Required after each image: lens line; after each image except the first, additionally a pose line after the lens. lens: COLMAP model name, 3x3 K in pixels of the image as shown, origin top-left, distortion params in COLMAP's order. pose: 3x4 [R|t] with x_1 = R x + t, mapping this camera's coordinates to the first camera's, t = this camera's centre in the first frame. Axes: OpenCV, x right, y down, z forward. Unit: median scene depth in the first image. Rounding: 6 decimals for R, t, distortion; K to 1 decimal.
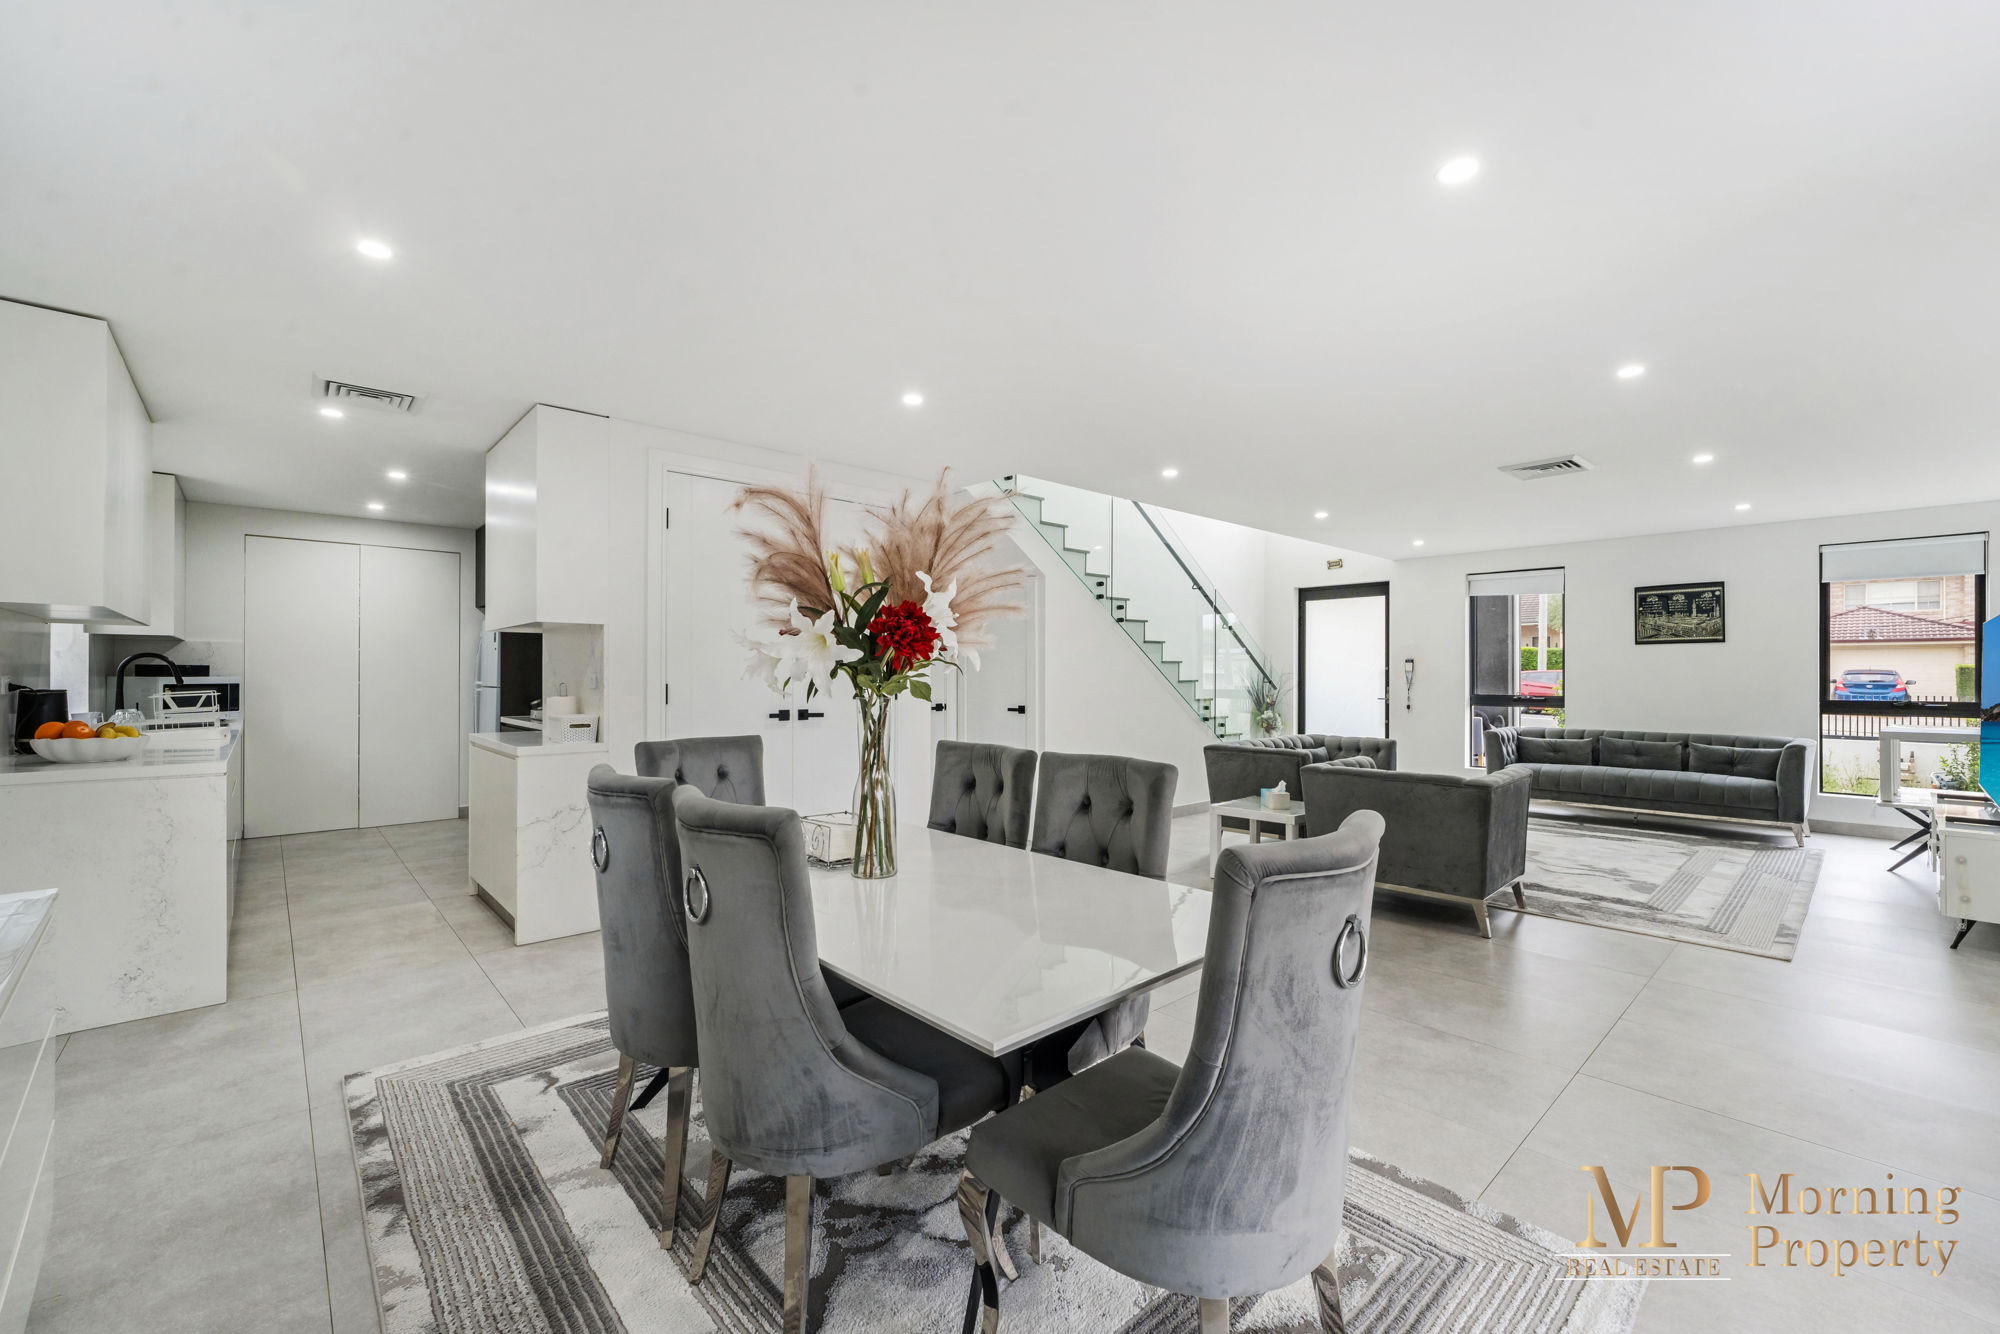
lens RADIAL K [[813.5, 0, 997.6], [0, 813.5, 688.1], [0, 0, 1]] dist [-0.011339, 0.000105]
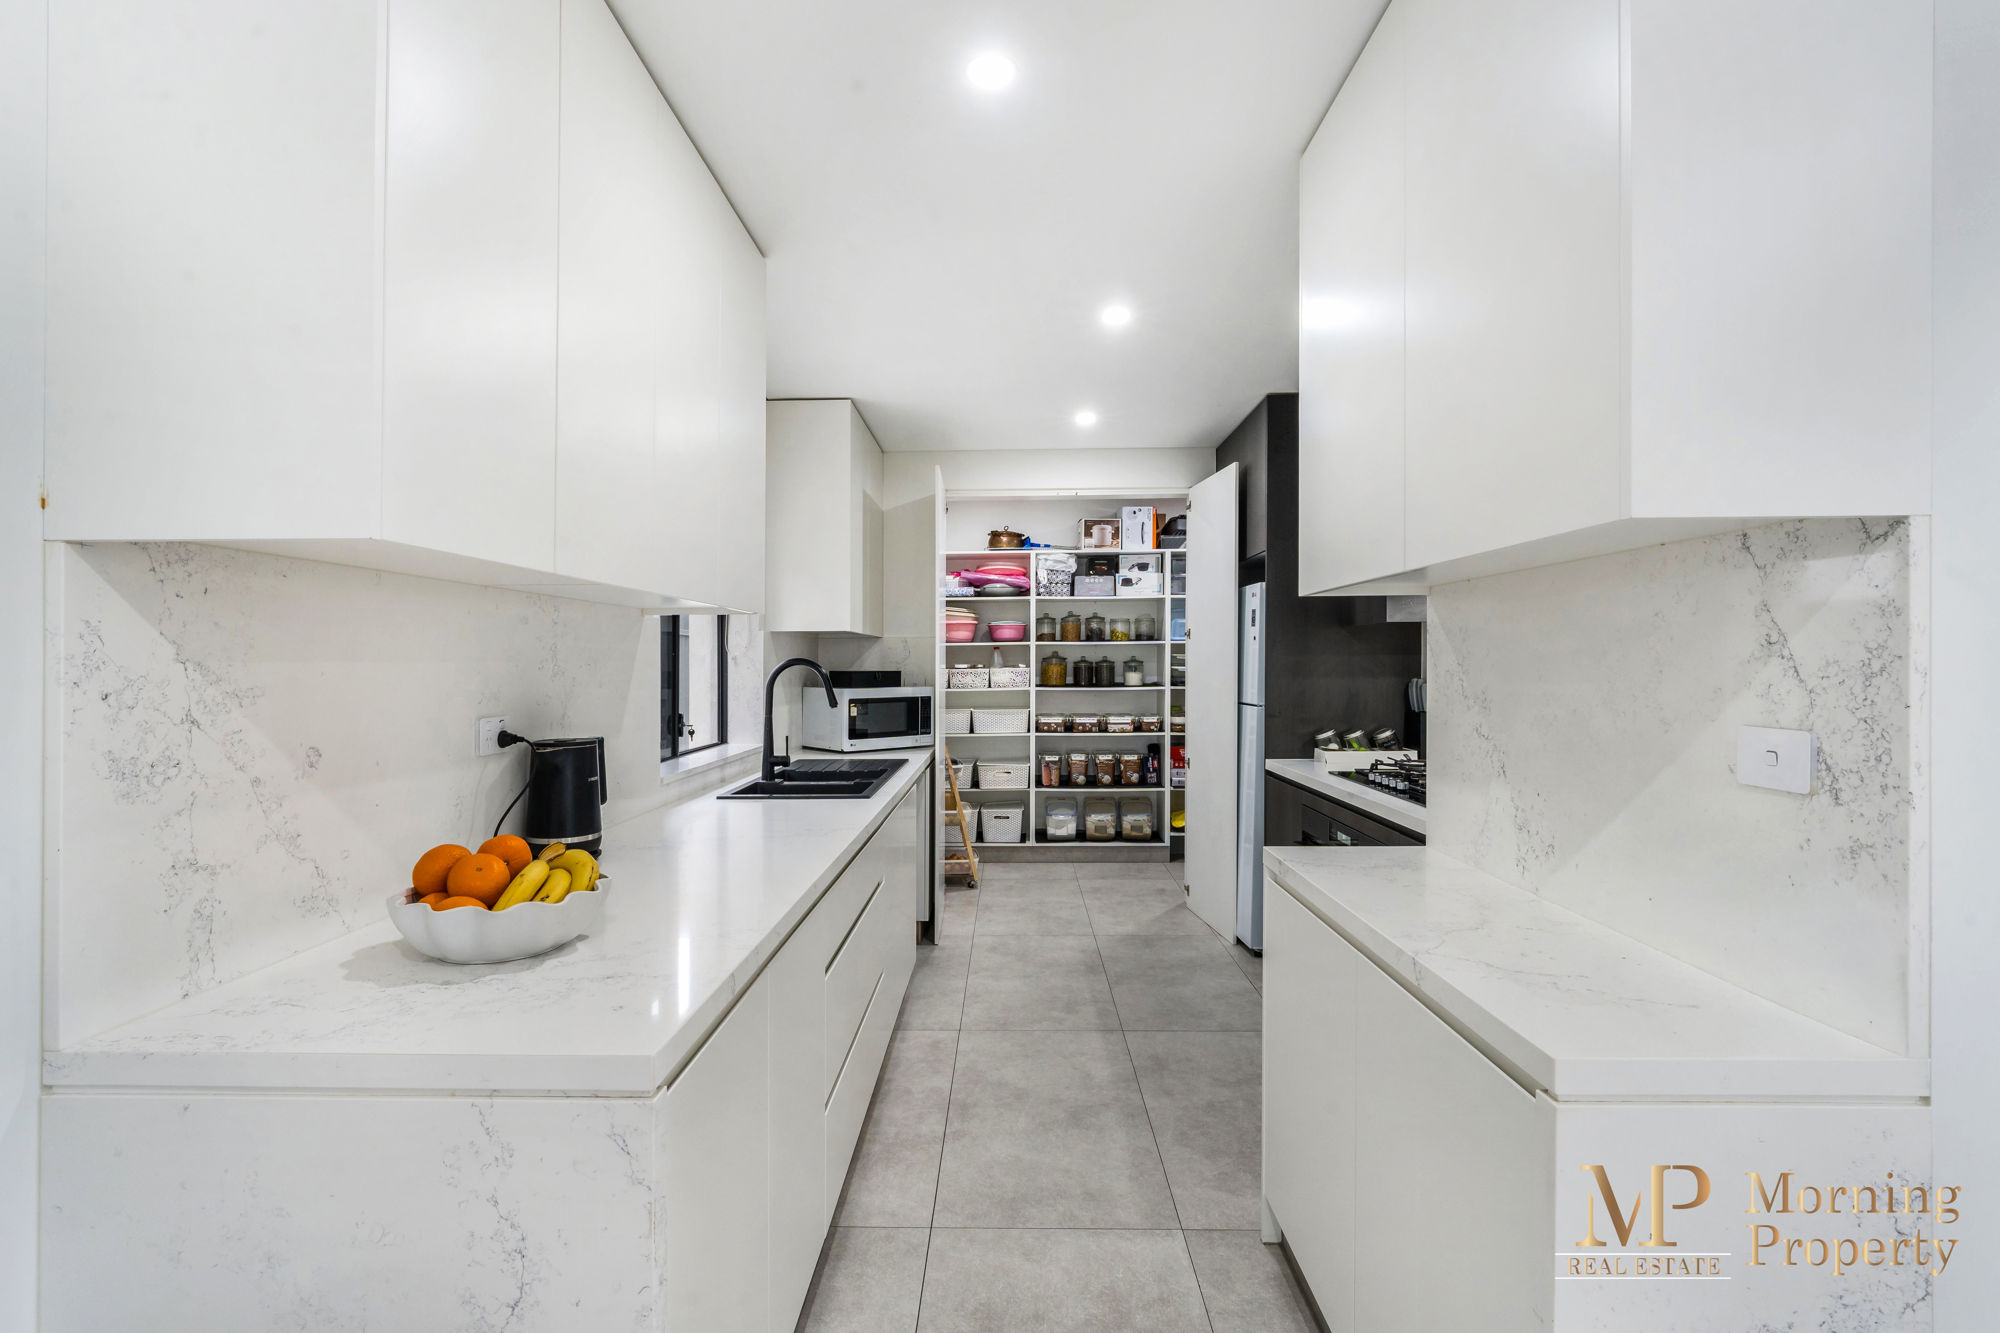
lens RADIAL K [[962.2, 0, 998.0], [0, 962.2, 665.6], [0, 0, 1]] dist [-0.000173, -0.000023]
pose [[0.730490, -0.006224, -0.682895, -0.327004], [-0.002229, 0.999931, -0.011498, -0.023201], [0.682919, 0.009921, 0.730426, 0.430741]]
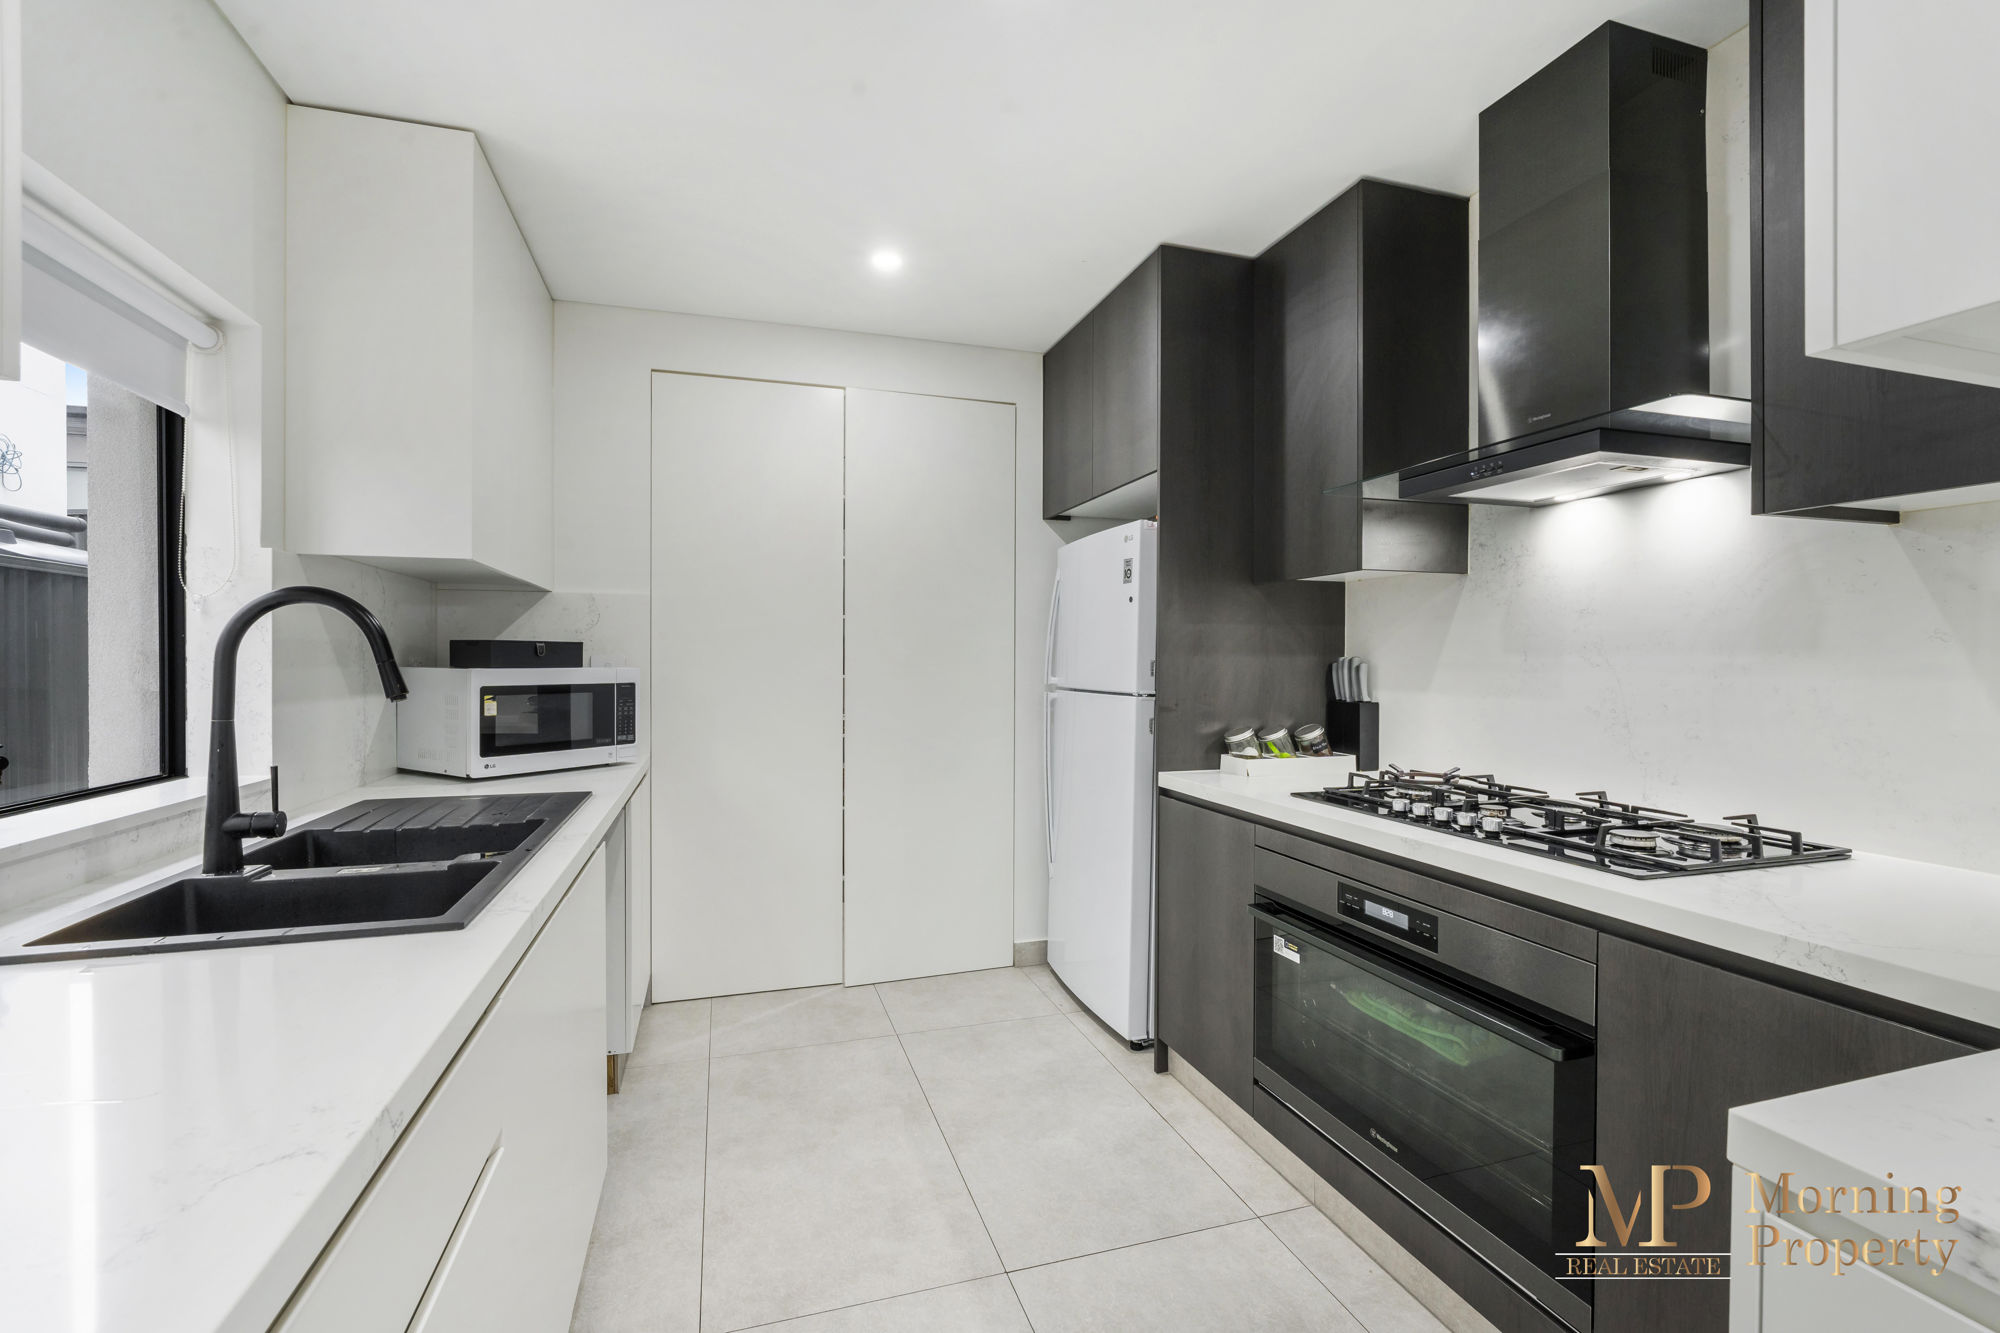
lens RADIAL K [[864.4, 0, 1003.1], [0, 864.4, 690.3], [0, 0, 1]] dist [-0.013266, -0.000226]
pose [[0.912076, 0.013352, -0.409804, -0.566840], [-0.006221, 0.999805, 0.018728, -0.011929], [0.409974, -0.014532, 0.911981, 0.656885]]
